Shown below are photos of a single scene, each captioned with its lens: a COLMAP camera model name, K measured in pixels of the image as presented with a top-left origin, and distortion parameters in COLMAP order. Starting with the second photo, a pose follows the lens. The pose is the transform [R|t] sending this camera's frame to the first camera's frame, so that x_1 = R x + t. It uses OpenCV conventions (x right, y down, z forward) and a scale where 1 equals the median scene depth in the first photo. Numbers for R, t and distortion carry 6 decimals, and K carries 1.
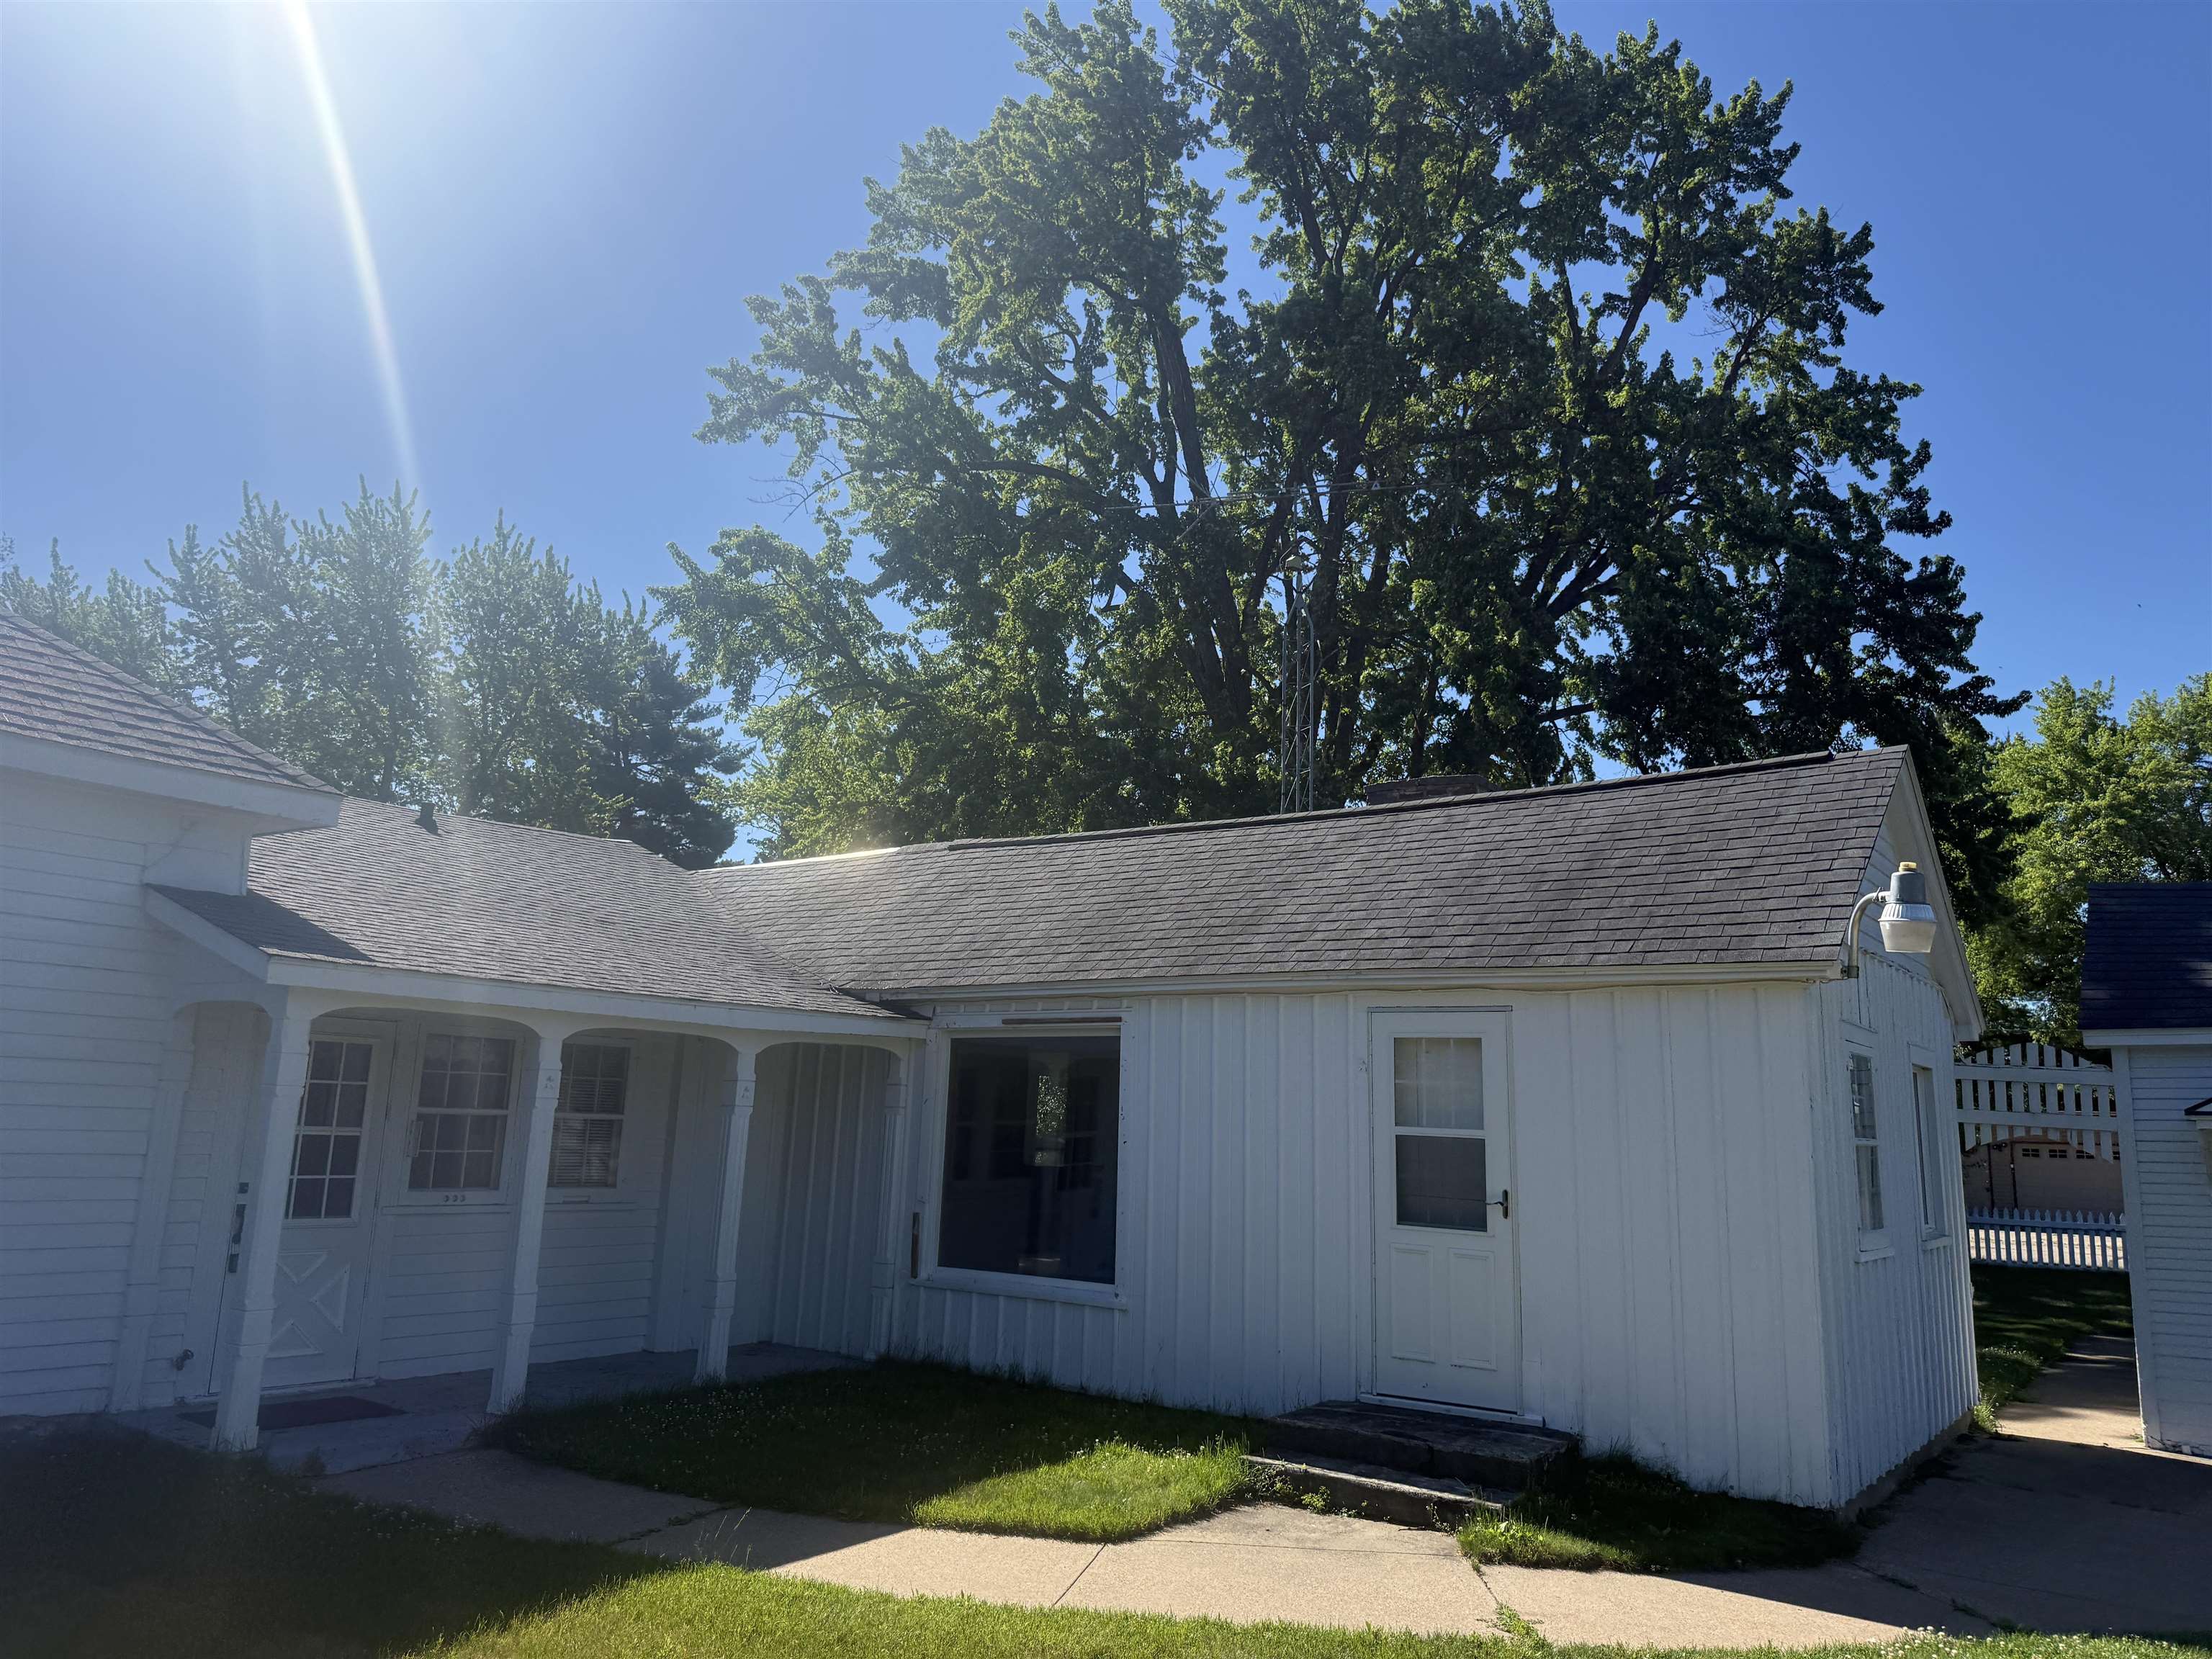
lens RADIAL K [[1552.4, 0, 1126.3], [0, 1552.4, 821.0], [0, 0, 1]] dist [0.075454, -0.094700]
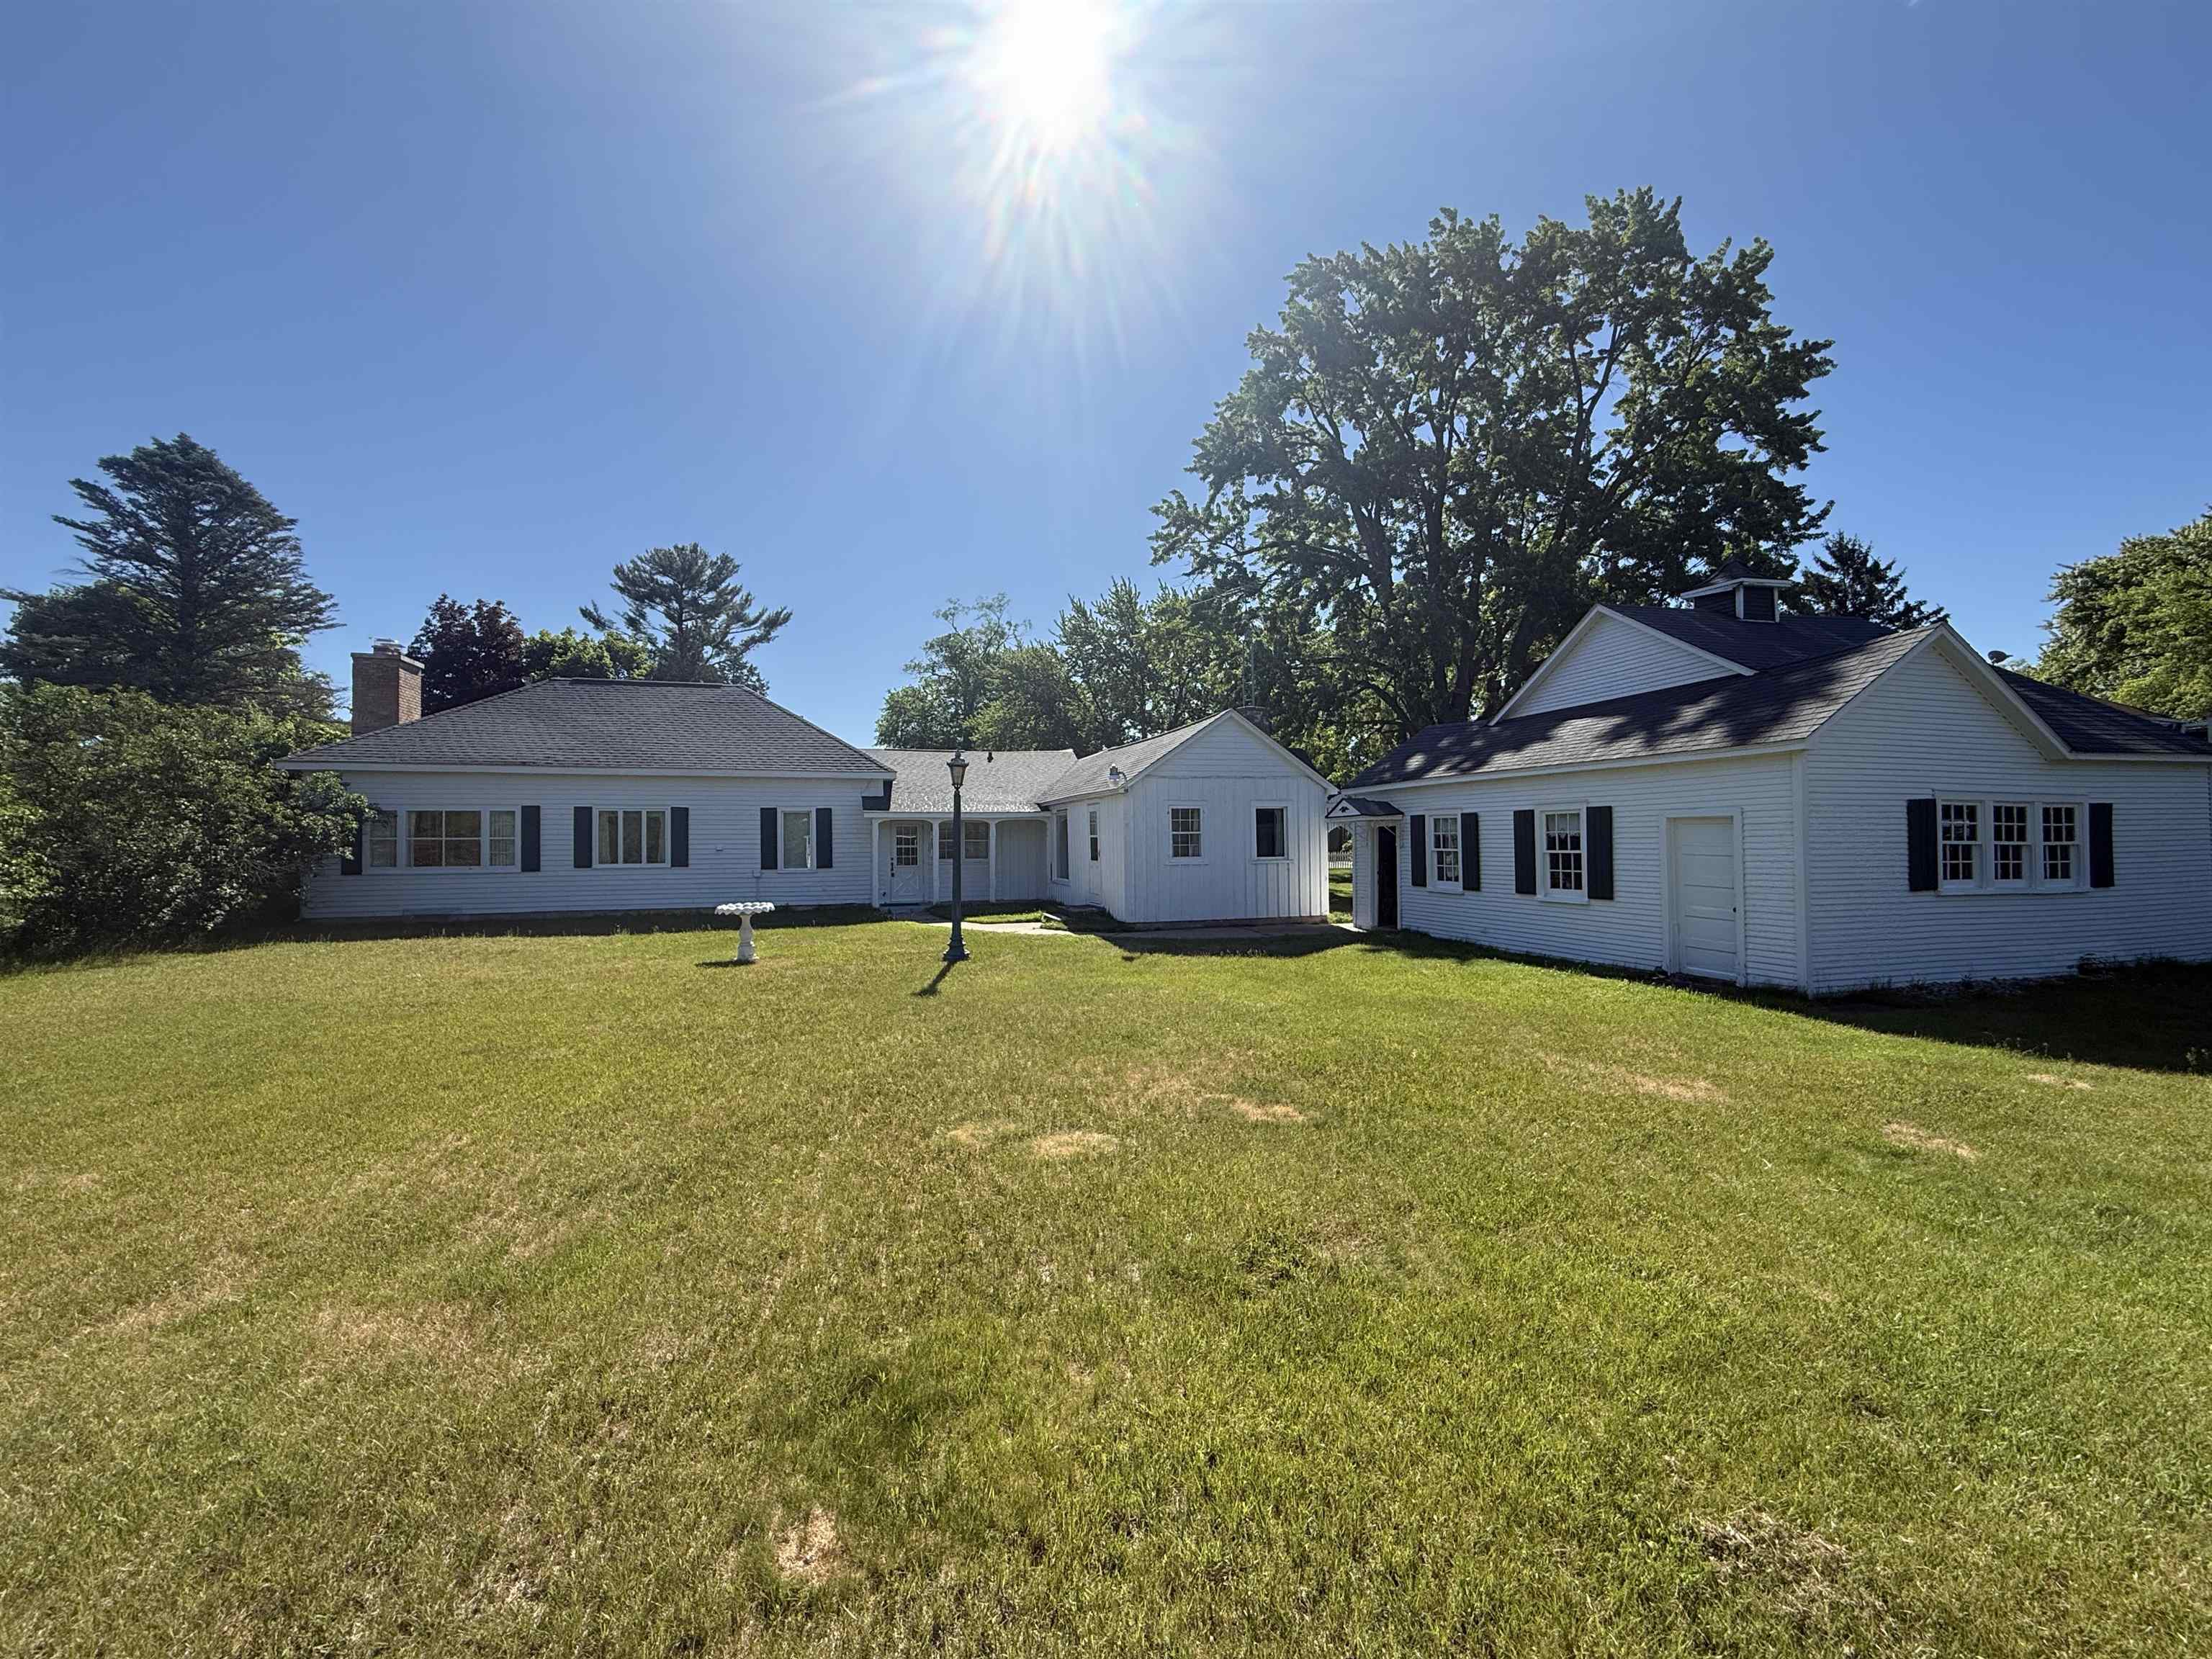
lens RADIAL K [[882.2, 0, 1101.6], [0, 882.2, 835.0], [0, 0, 1]] dist [-0.002595, 0.001441]
pose [[0.799379, -0.045567, -0.599097, 0.479446], [0.152774, 0.979762, 0.129328, -0.024548], [0.581080, -0.194908, 0.790163, -0.216893]]
